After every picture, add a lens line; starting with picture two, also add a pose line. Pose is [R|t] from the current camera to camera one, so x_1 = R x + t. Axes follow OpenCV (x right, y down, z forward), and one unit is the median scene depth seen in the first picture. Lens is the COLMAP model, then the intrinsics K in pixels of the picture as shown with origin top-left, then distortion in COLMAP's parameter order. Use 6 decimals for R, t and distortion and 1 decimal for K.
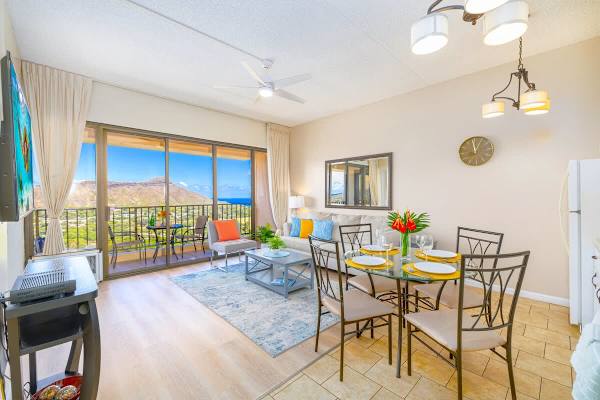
lens RADIAL K [[263.1, 0, 301.4], [0, 263.1, 196.8], [0, 0, 1]] dist [-0.000104, 0.000011]
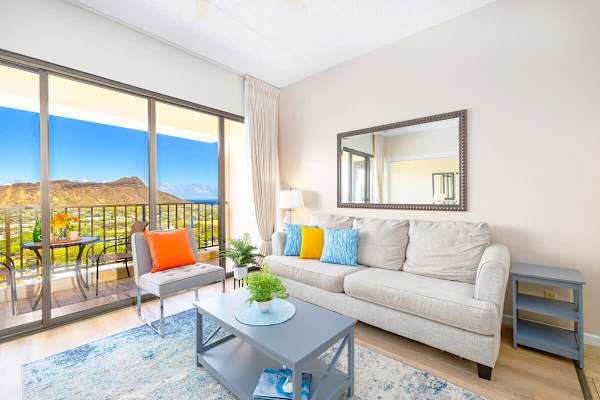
lens RADIAL K [[263.1, 0, 301.4], [0, 263.1, 196.8], [0, 0, 1]] dist [-0.000104, 0.000011]
pose [[0.996569, -0.000327, 0.082762, -0.055805], [0.000832, 0.999981, -0.006066, 0.022418], [-0.082758, 0.006114, 0.996551, 0.432816]]
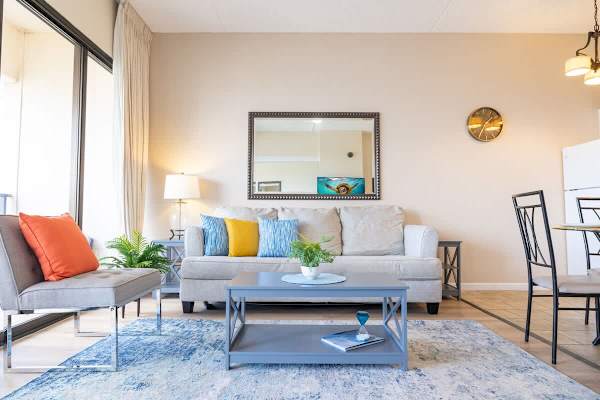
lens RADIAL K [[361.1, 0, 312.1], [0, 361.1, 198.8], [0, 0, 1]] dist [0.000484, -0.000473]
pose [[0.682083, 0.045695, 0.729845, -0.404623], [0.002242, 0.997910, -0.064574, 0.100557], [-0.731271, 0.045682, 0.680556, 0.476516]]
